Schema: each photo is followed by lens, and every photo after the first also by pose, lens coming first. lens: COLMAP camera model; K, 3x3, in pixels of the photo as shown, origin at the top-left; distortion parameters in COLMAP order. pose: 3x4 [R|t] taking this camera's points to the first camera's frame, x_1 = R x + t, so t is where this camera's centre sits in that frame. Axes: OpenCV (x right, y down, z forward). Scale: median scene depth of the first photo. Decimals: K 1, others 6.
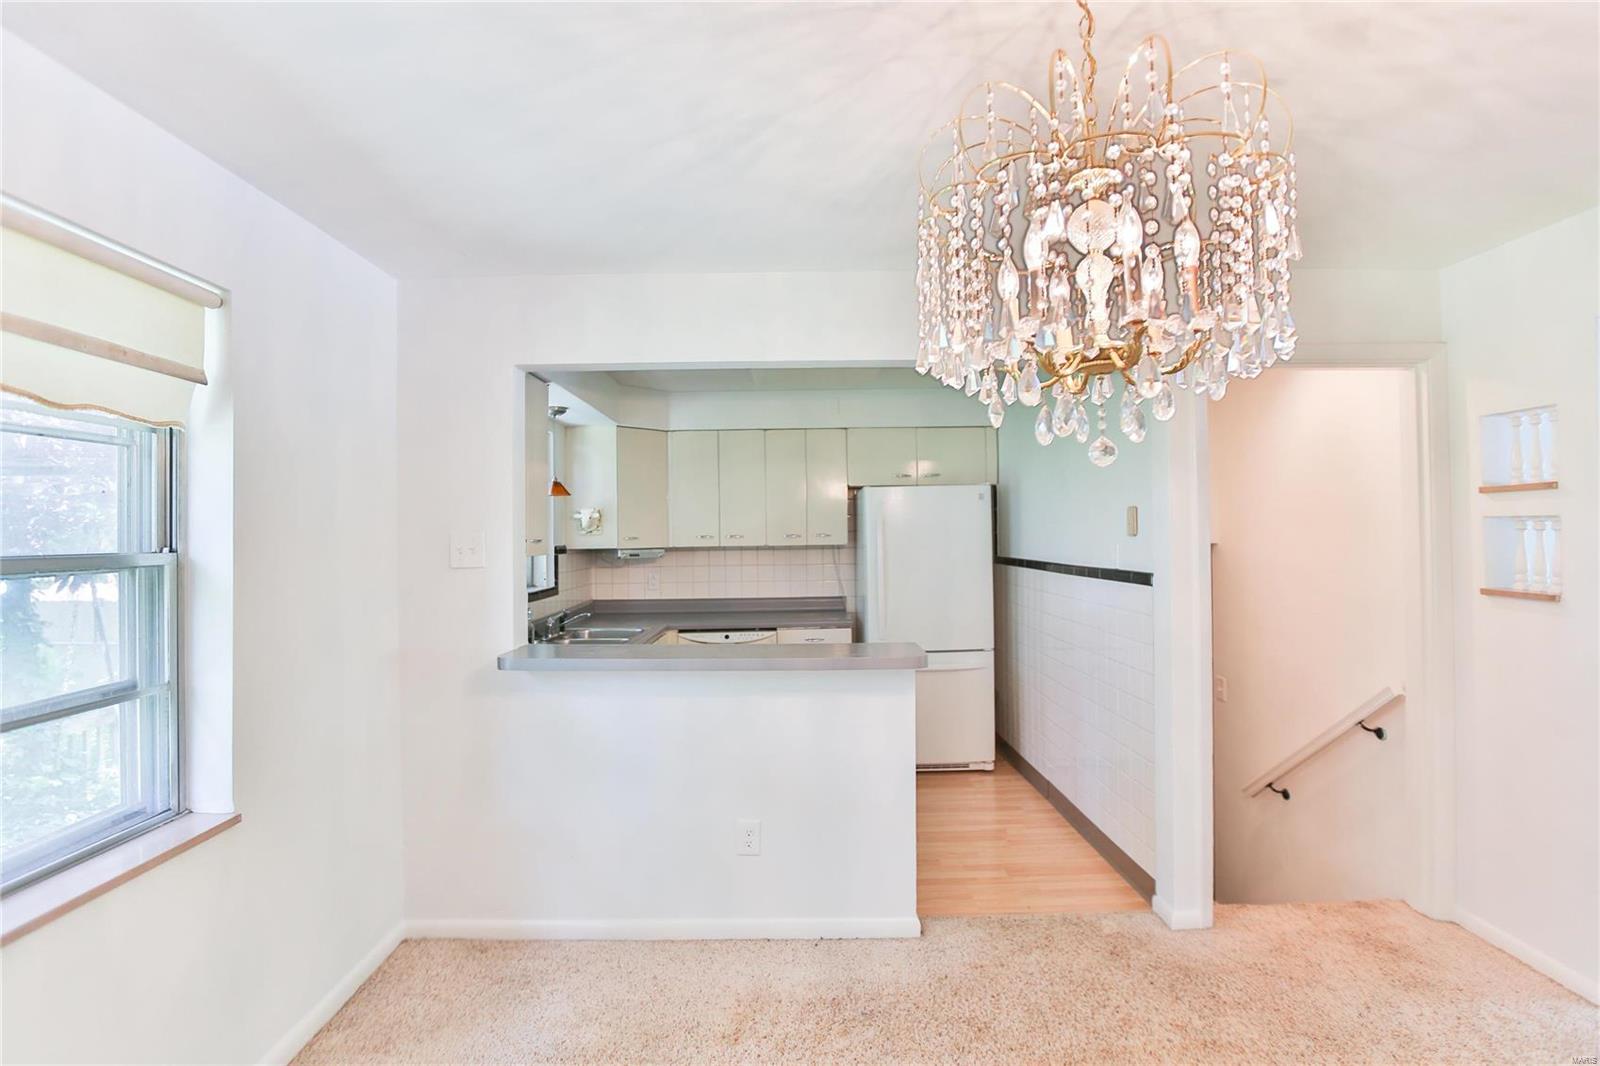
lens RADIAL K [[771.7, 0, 798.1], [0, 771.7, 519.4], [0, 0, 1]] dist [-0.046479, 0.015328]
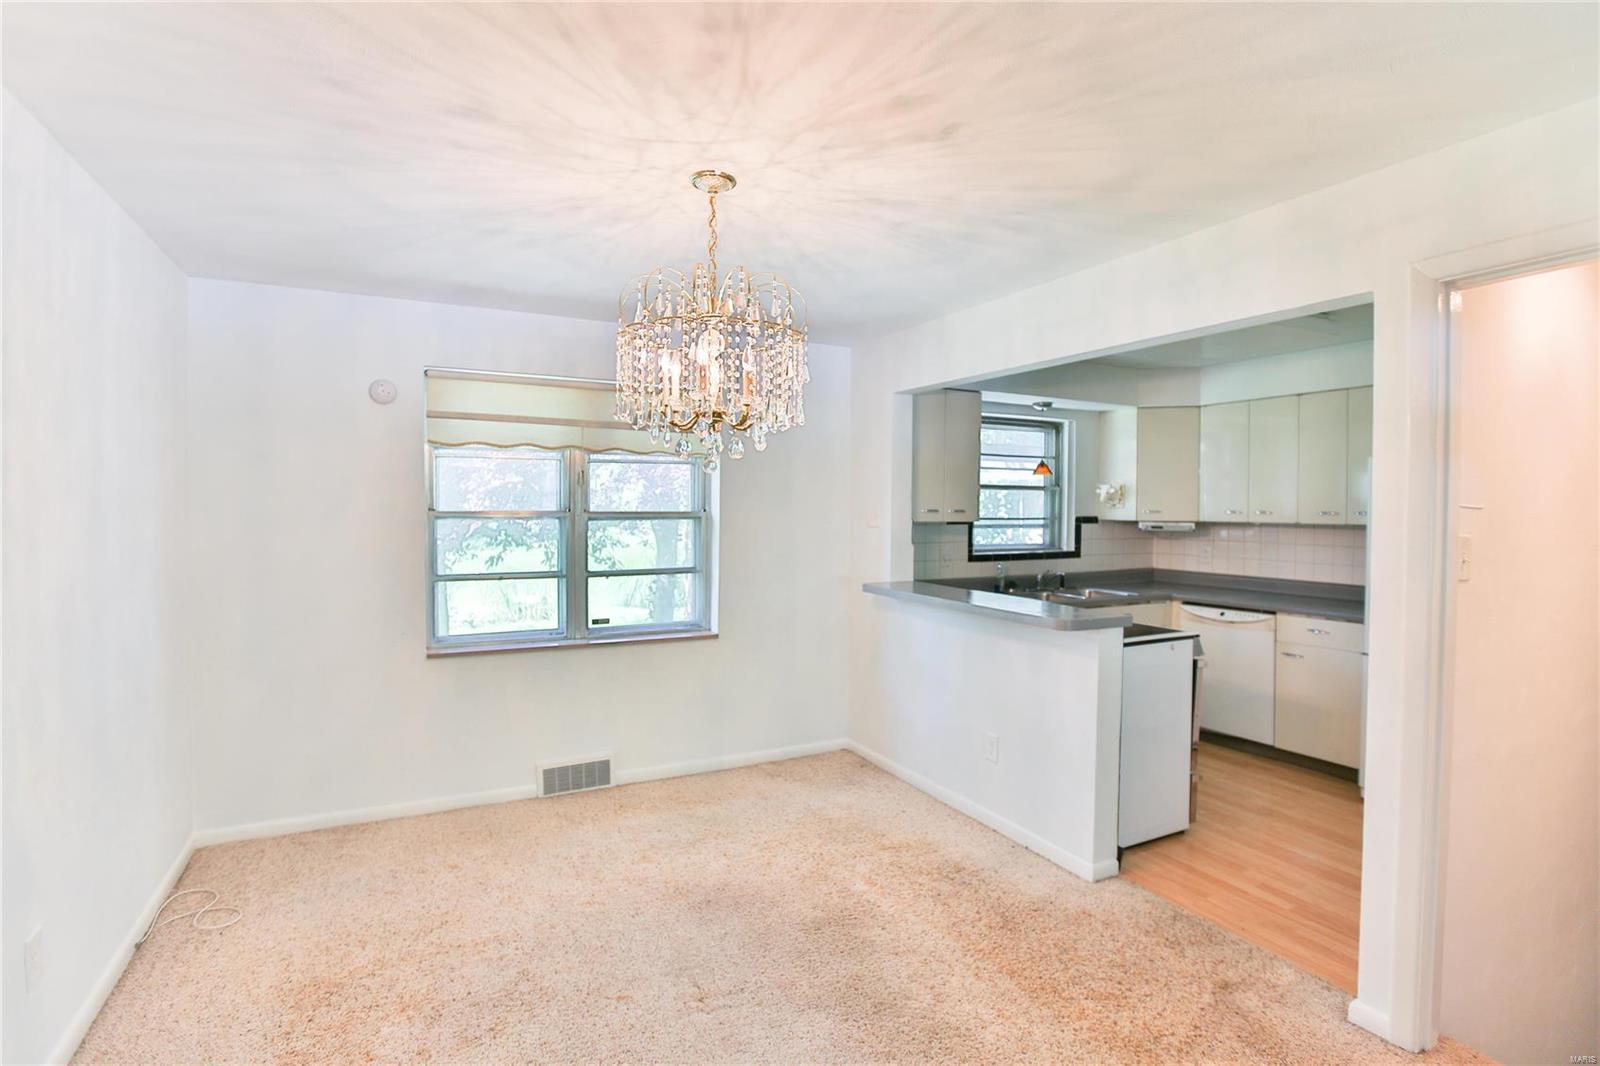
lens RADIAL K [[771.7, 0, 800.7], [0, 771.7, 514.6], [0, 0, 1]] dist [-0.046479, 0.015328]
pose [[0.456304, 0.027541, -0.889397, 0.530912], [0.003642, 0.999455, 0.032817, -0.008167], [0.889816, -0.018214, 0.455955, 0.084176]]
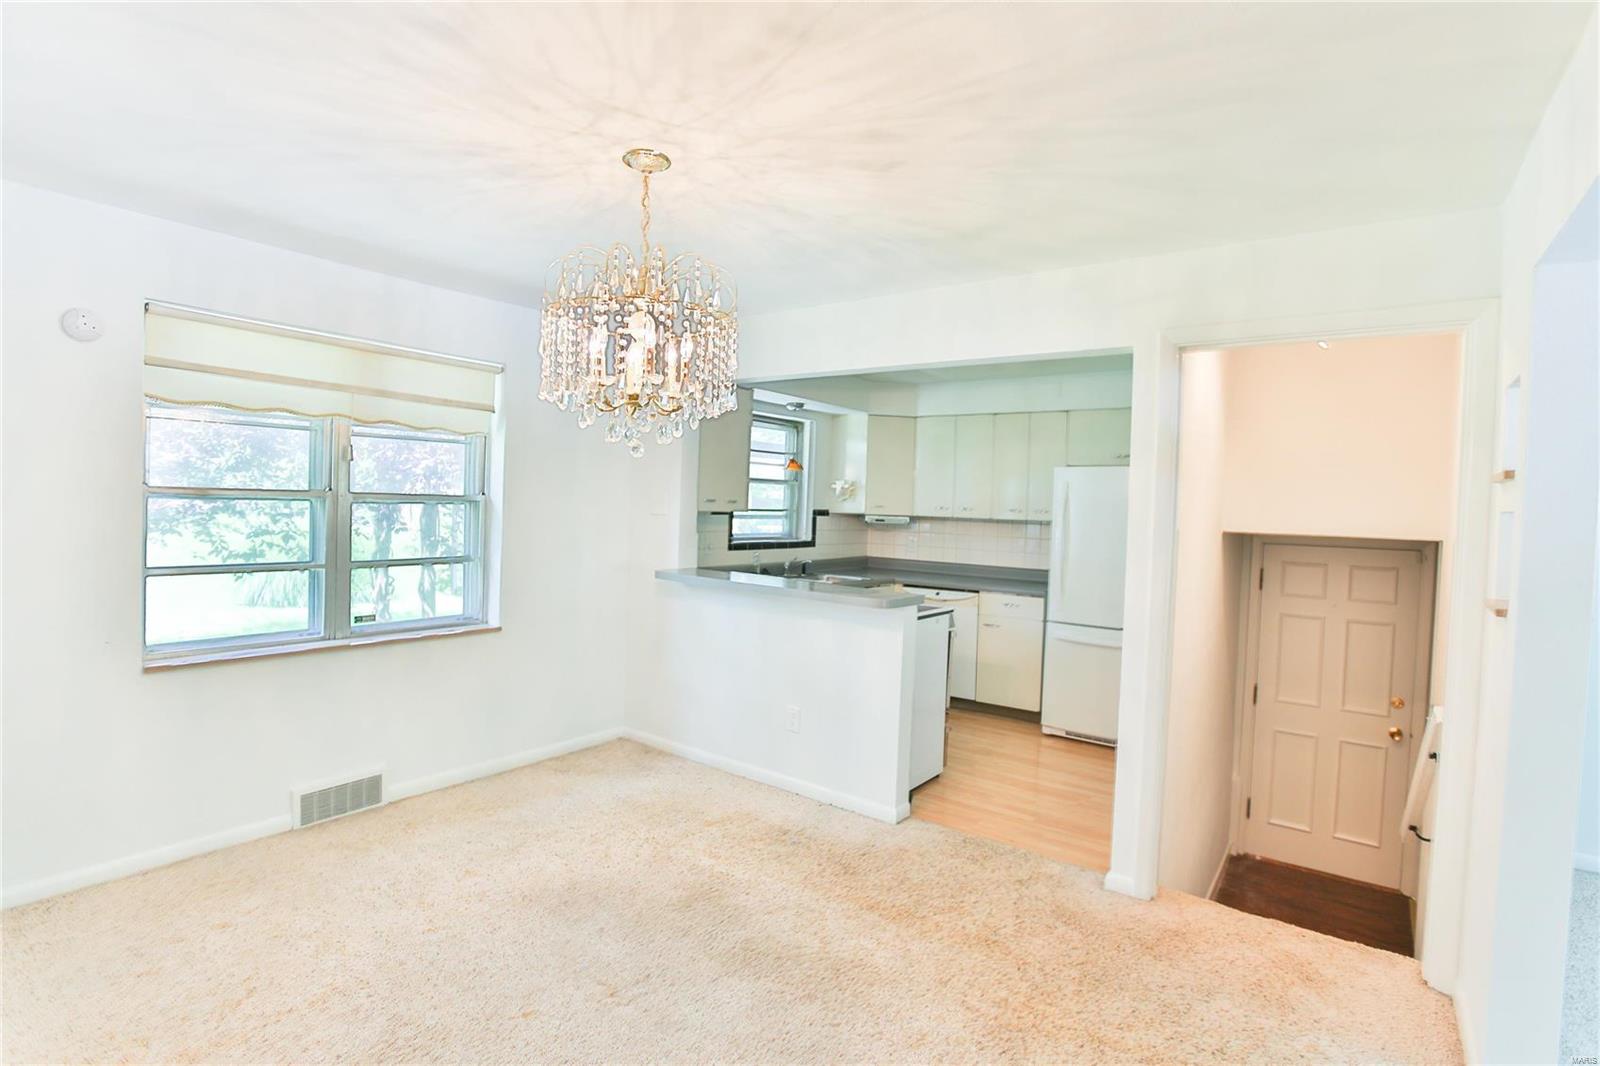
lens RADIAL K [[771.7, 0, 797.8], [0, 771.7, 515.6], [0, 0, 1]] dist [-0.046479, 0.015328]
pose [[0.797656, 0.050772, -0.600971, 0.443111], [-0.034045, 0.998652, 0.039184, -0.004576], [0.602151, -0.010795, 0.798309, -0.060317]]
